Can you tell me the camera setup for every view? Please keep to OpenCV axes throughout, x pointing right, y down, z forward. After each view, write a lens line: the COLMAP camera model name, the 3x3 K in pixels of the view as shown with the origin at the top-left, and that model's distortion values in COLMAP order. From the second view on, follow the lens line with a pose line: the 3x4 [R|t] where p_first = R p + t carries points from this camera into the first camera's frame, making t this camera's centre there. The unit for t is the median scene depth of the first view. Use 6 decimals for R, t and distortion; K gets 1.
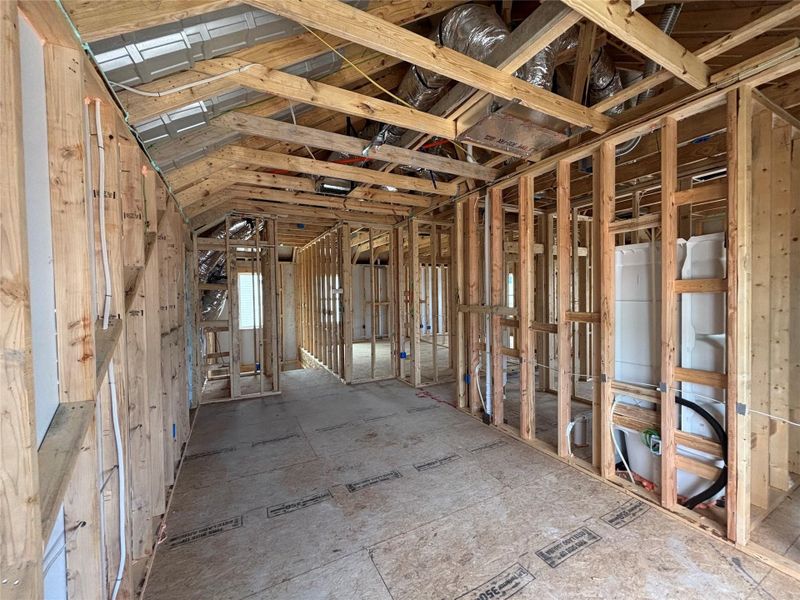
lens RADIAL K [[328.8, 0, 401.2], [0, 328.8, 300.5], [0, 0, 1]] dist [-0.003192, 0.000136]
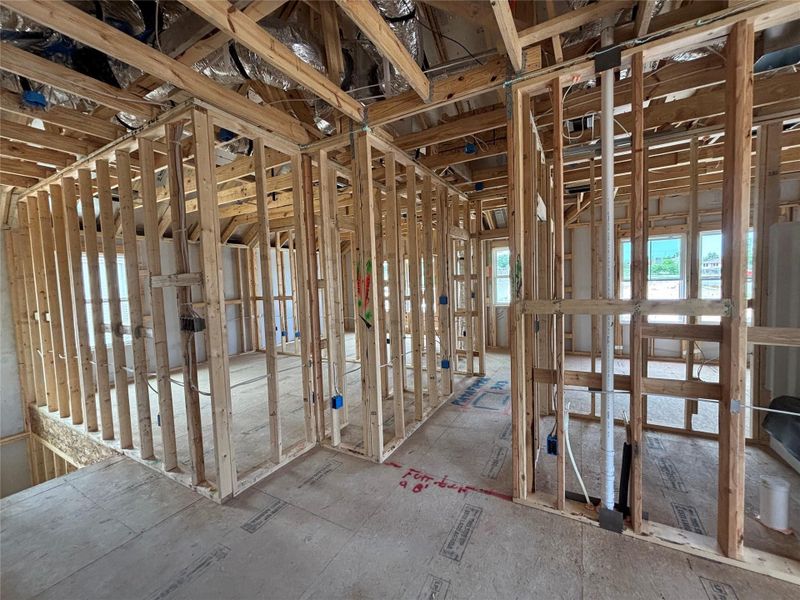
lens RADIAL K [[328.8, 0, 400.6], [0, 328.8, 299.6], [0, 0, 1]] dist [-0.003192, 0.000136]
pose [[0.839396, -0.040261, 0.542027, -0.191152], [0.033548, 0.999189, 0.022265, -0.002222], [-0.542484, -0.000505, 0.840066, 0.529584]]
